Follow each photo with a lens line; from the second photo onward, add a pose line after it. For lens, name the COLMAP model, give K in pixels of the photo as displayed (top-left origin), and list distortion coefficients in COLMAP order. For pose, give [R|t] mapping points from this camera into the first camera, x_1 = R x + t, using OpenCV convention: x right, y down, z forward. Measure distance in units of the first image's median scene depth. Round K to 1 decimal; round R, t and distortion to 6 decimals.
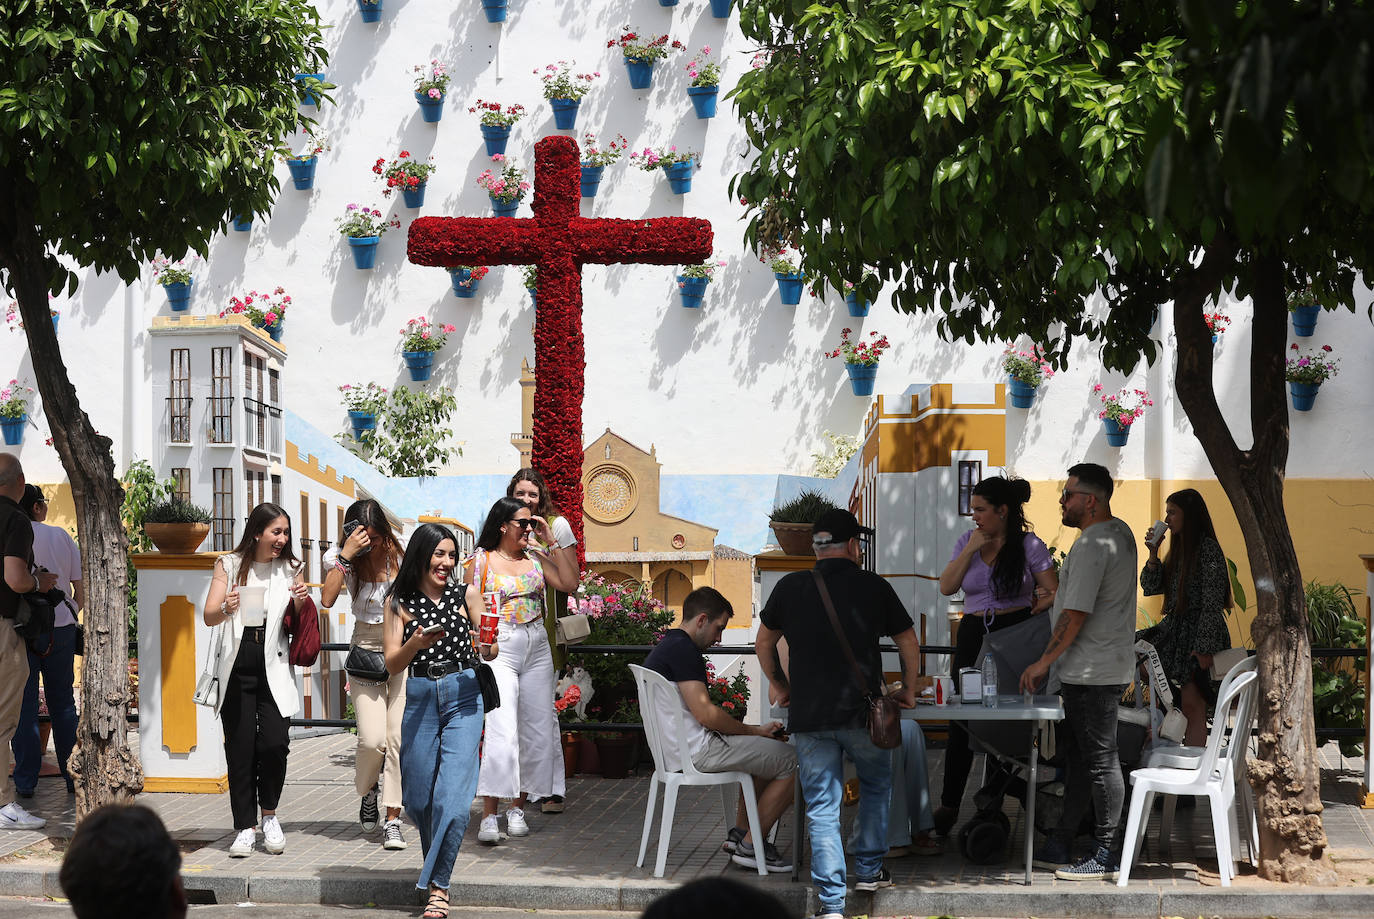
lens RADIAL K [[2921.1, 0, 701.1], [0, 2921.1, 471.5], [0, 0, 1]] dist [-0.379059, 0.000000]
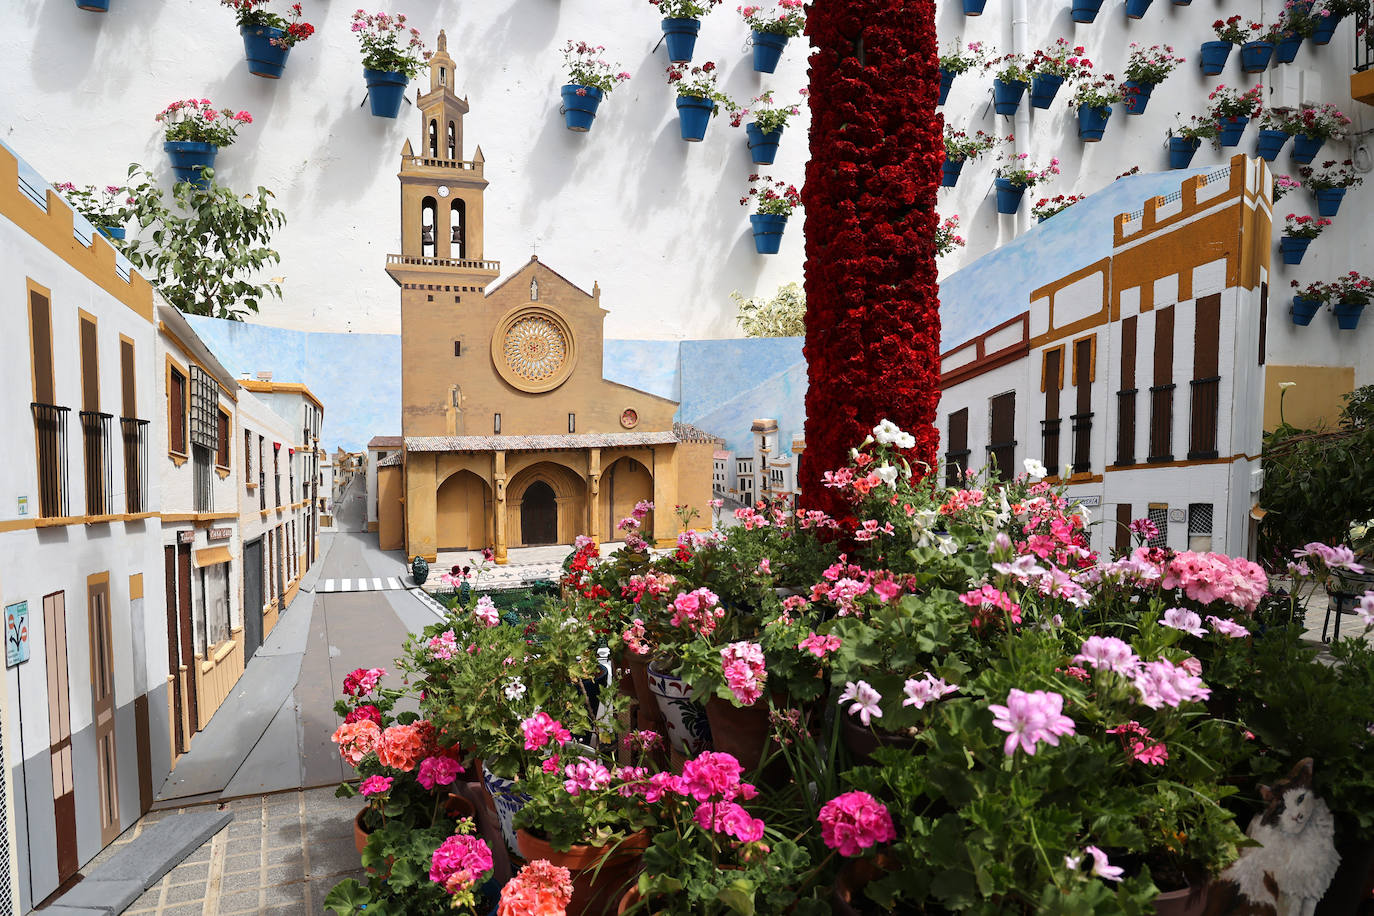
lens RADIAL K [[936.9, 0, 677.0], [0, 936.9, 458.4], [0, 0, 1]] dist [-0.062462, 0.036302]
pose [[0.852948, -0.027555, 0.521269, -0.115589], [0.005715, 0.999039, 0.043458, 0.022975], [-0.521965, -0.034089, 0.852285, 0.765255]]
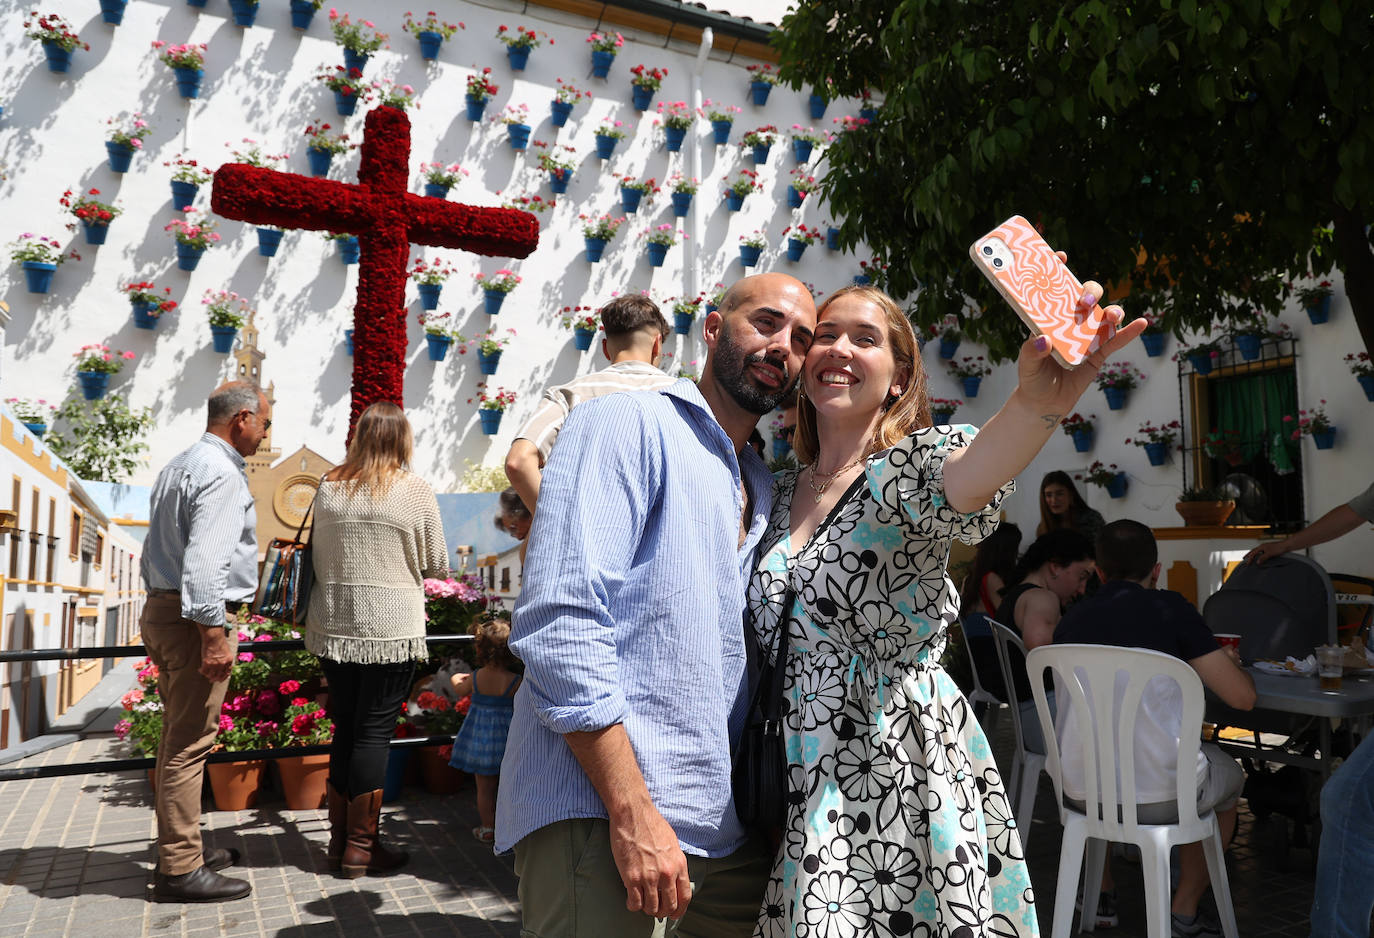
lens RADIAL K [[1051.3, 0, 736.9], [0, 1051.3, 461.8], [0, 0, 1]] dist [-0.089687, 0.069072]
pose [[0.805839, 0.053602, 0.589704, -0.129594], [0.007750, 0.994854, -0.101019, 0.032627], [-0.592084, 0.085975, 0.801277, 0.556618]]
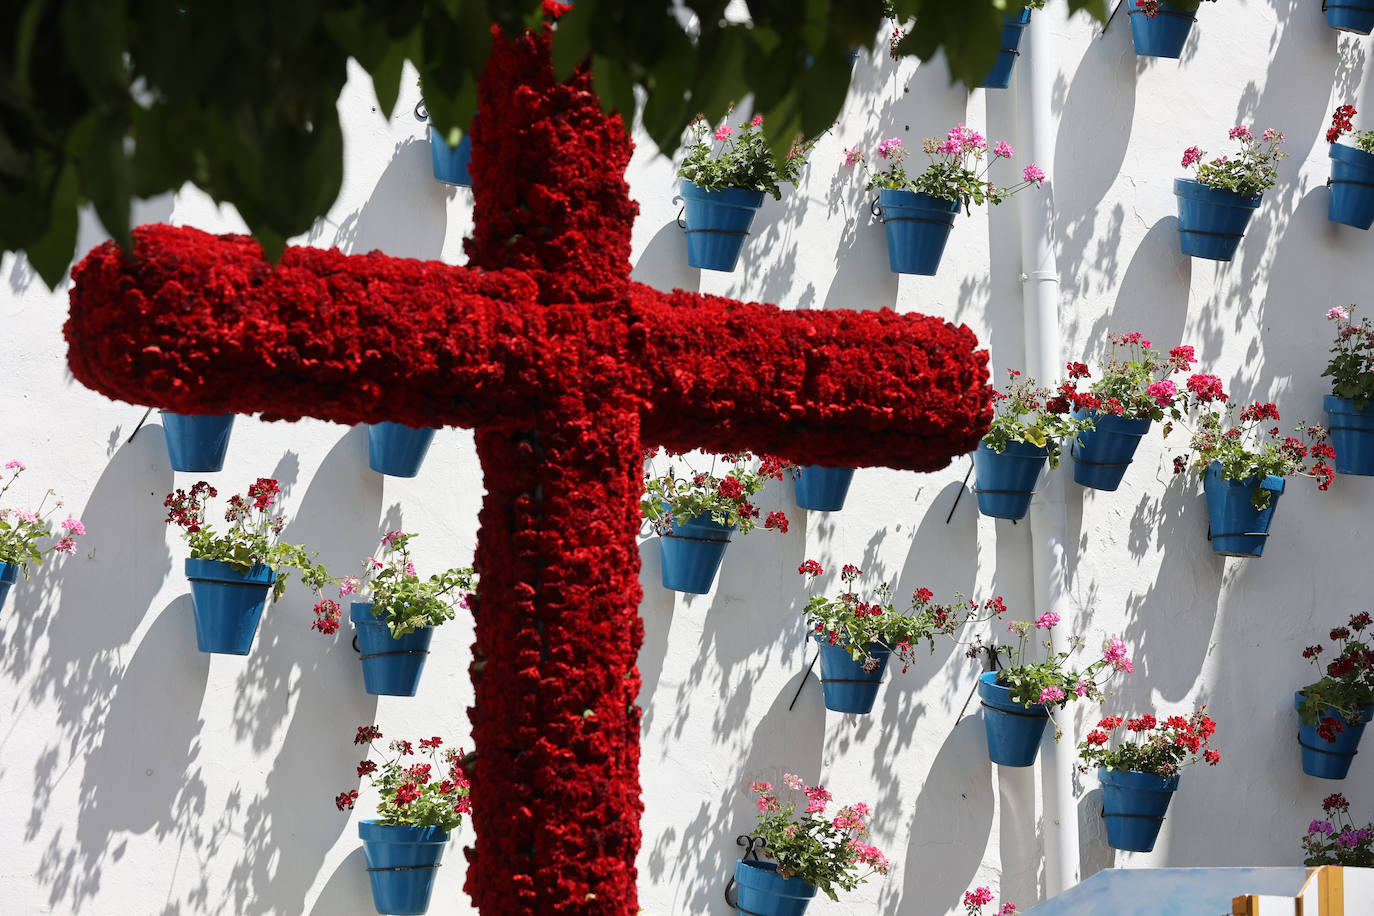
lens RADIAL K [[4519.4, 0, 685.4], [0, 4519.4, 454.3], [0, 0, 1]] dist [0.094425, 0.000000]
pose [[0.756269, 0.078822, 0.649495, -0.283935], [0.021485, 0.989189, -0.145065, -0.002041], [-0.653908, 0.123662, 0.746399, 0.547137]]
